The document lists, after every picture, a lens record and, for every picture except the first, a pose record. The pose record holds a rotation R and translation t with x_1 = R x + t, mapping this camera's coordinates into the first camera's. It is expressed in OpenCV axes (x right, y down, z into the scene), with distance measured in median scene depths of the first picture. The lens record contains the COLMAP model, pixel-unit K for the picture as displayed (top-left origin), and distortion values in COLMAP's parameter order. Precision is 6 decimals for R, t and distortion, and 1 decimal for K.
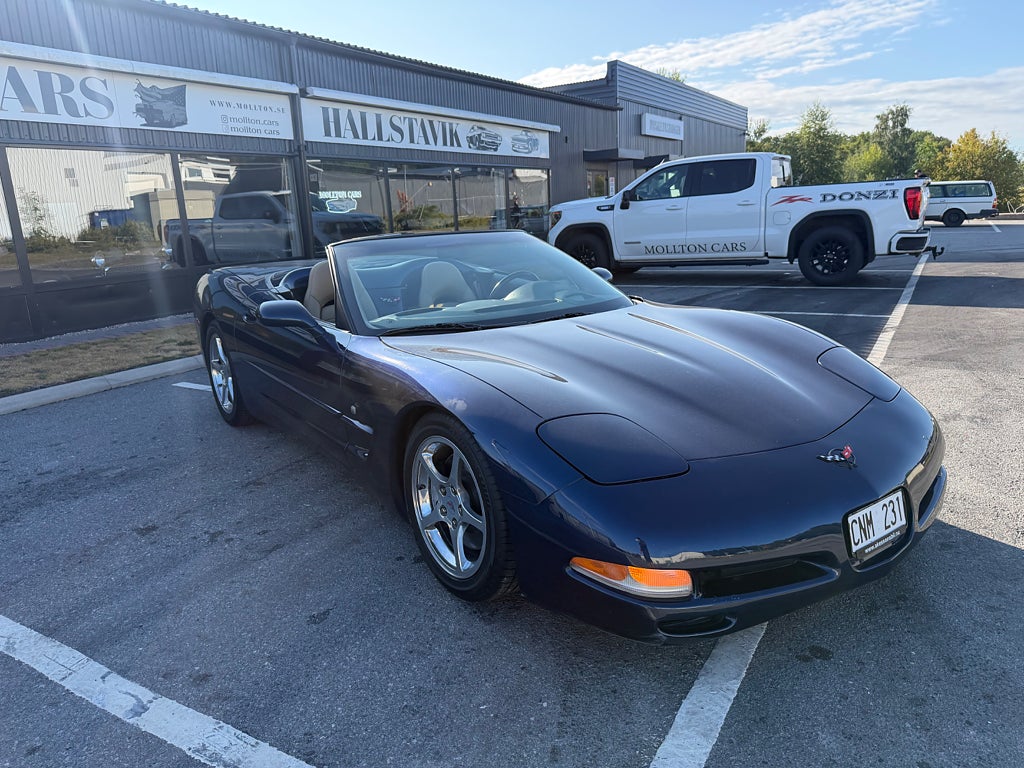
lens RADIAL K [[721.8, 0, 513.1], [0, 721.8, 401.0], [0, 0, 1]] dist [0.022538, -0.030071]
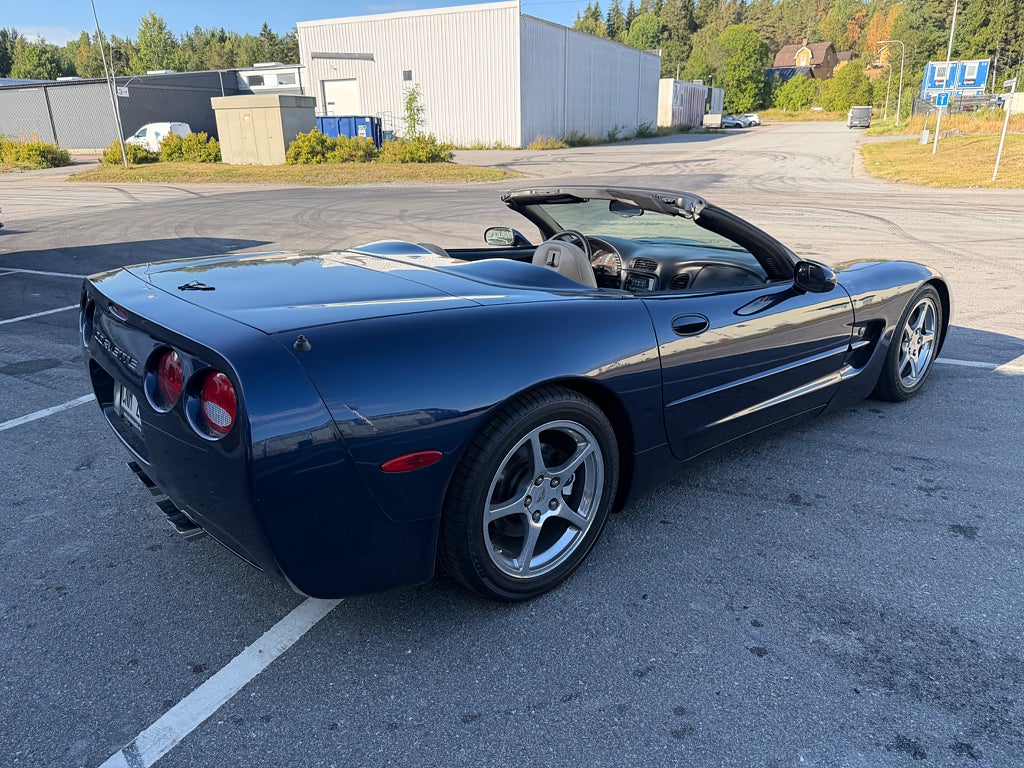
lens RADIAL K [[721.8, 0, 508.7], [0, 721.8, 392.2], [0, 0, 1]] dist [0.022538, -0.030071]
pose [[-0.078669, -0.284193, 0.955534, -0.380031], [0.271882, 0.916053, 0.294835, -0.114481], [-0.959110, 0.282987, 0.005202, 0.450107]]
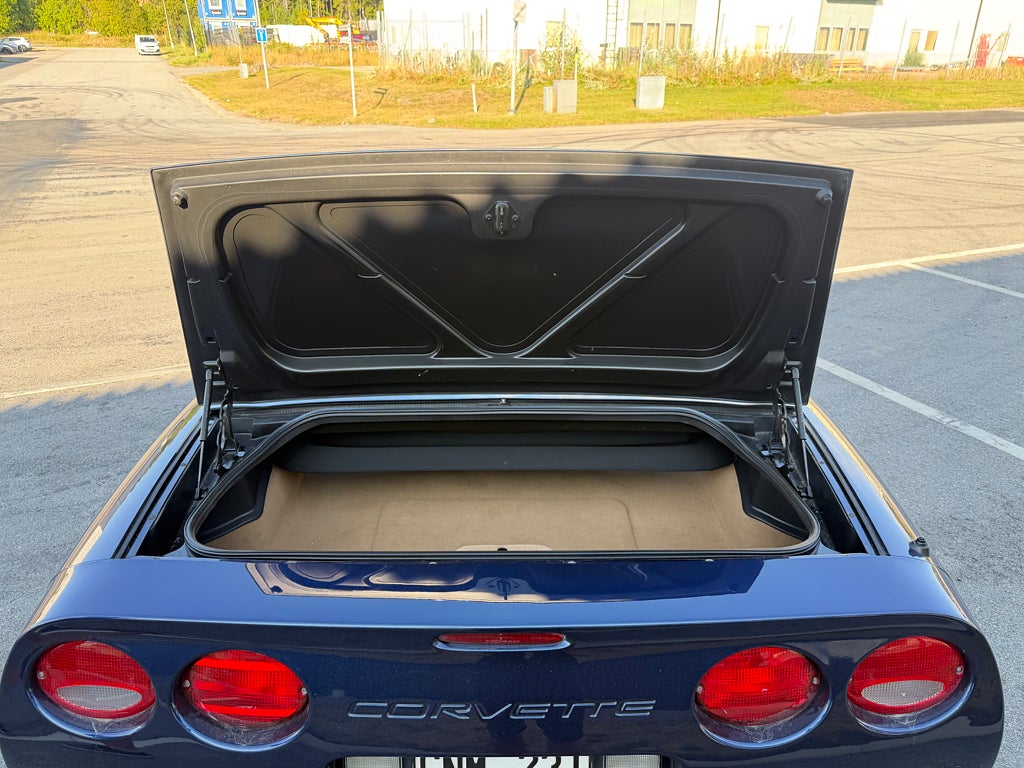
lens RADIAL K [[721.8, 0, 509.7], [0, 721.8, 387.5], [0, 0, 1]] dist [0.022538, -0.030071]
pose [[-0.814153, -0.197720, 0.545950, -0.212851], [0.183482, 0.804459, 0.564960, -0.198223], [-0.550898, 0.560136, -0.618675, 0.601196]]
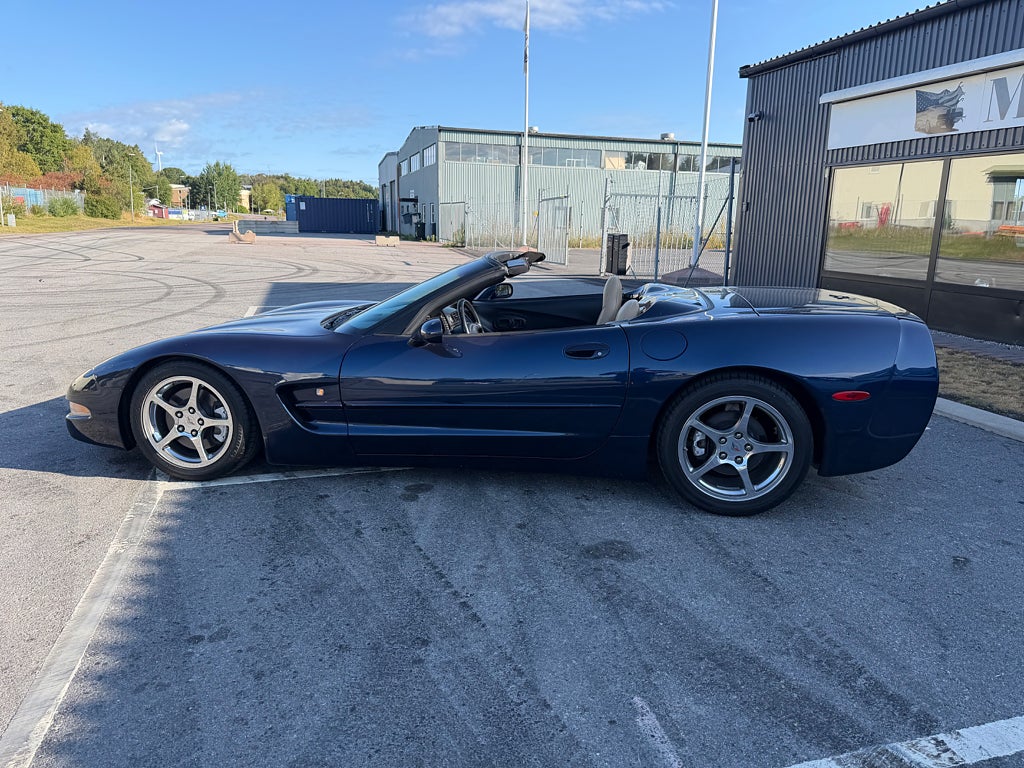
lens RADIAL K [[721.8, 0, 518.5], [0, 721.8, 401.5], [0, 0, 1]] dist [0.022538, -0.030071]
pose [[-0.683260, 0.211205, -0.698962, 0.265067], [-0.173048, 0.883142, 0.436020, -0.197260], [0.709373, 0.418870, -0.566867, 0.659927]]
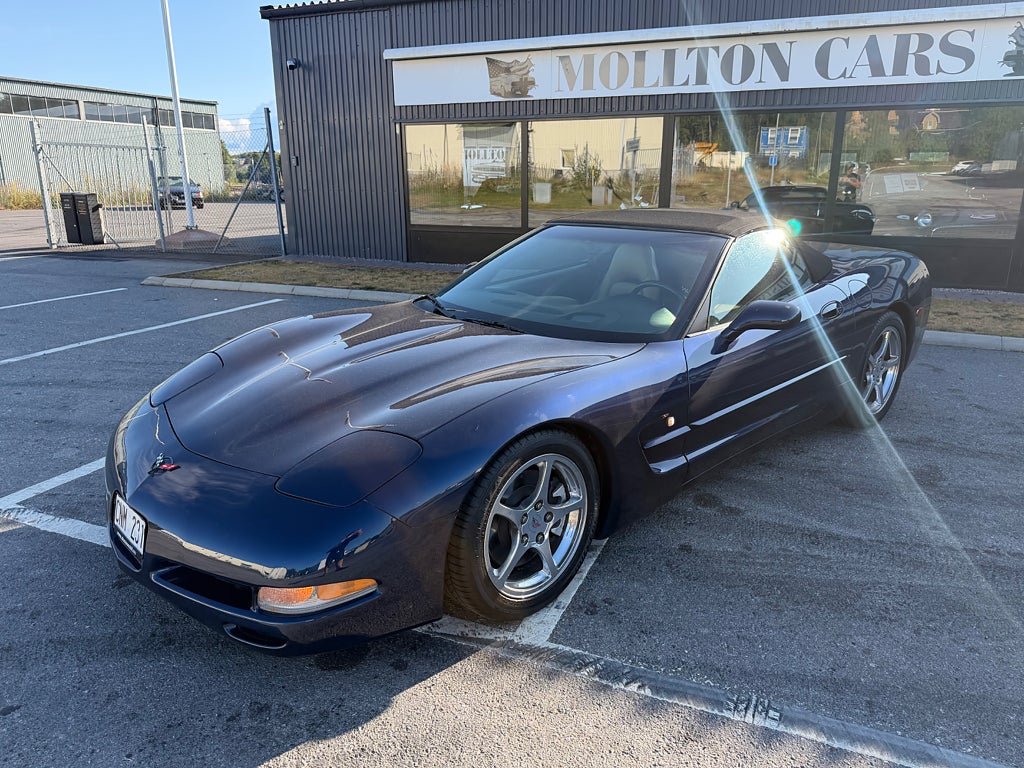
lens RADIAL K [[721.8, 0, 513.4], [0, 721.8, 387.2], [0, 0, 1]] dist [0.022538, -0.030071]
pose [[0.126967, 0.321561, -0.938338, 0.325610], [-0.259438, 0.923828, 0.281483, -0.101739], [0.957377, 0.207701, 0.200721, 0.273787]]
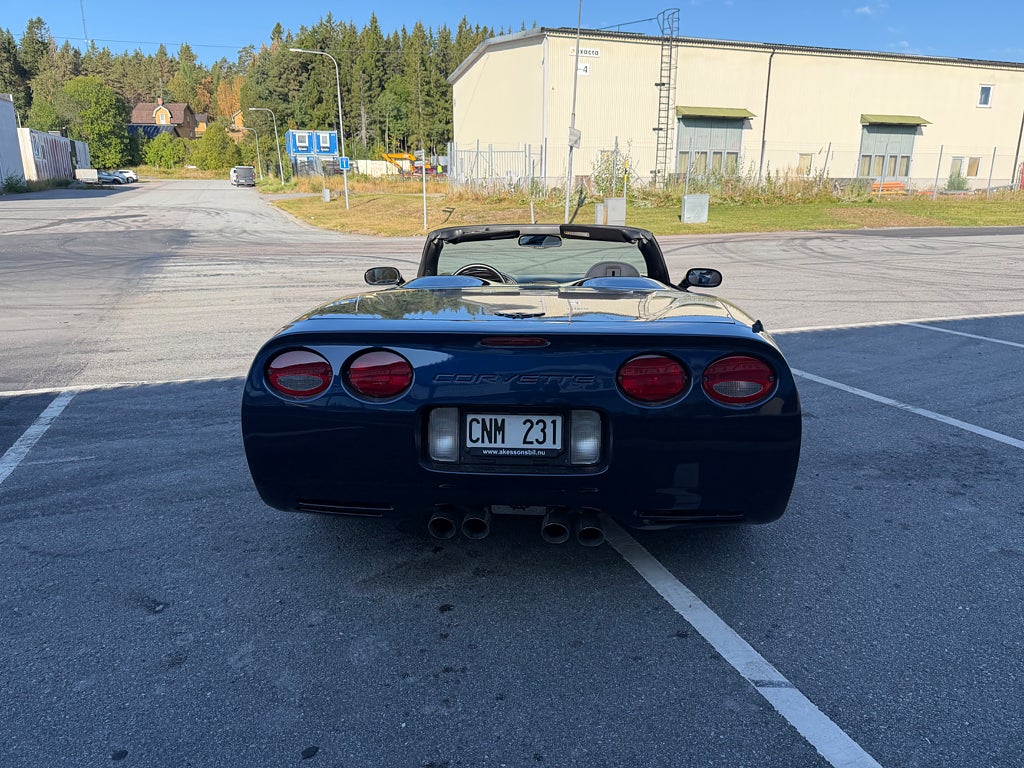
lens RADIAL K [[721.8, 0, 513.3], [0, 721.8, 399.1], [0, 0, 1]] dist [0.022538, -0.030071]
pose [[-0.768727, -0.130679, 0.626085, -0.293827], [0.198043, 0.882157, 0.427292, -0.179518], [-0.608143, 0.452463, -0.652257, 0.701178]]
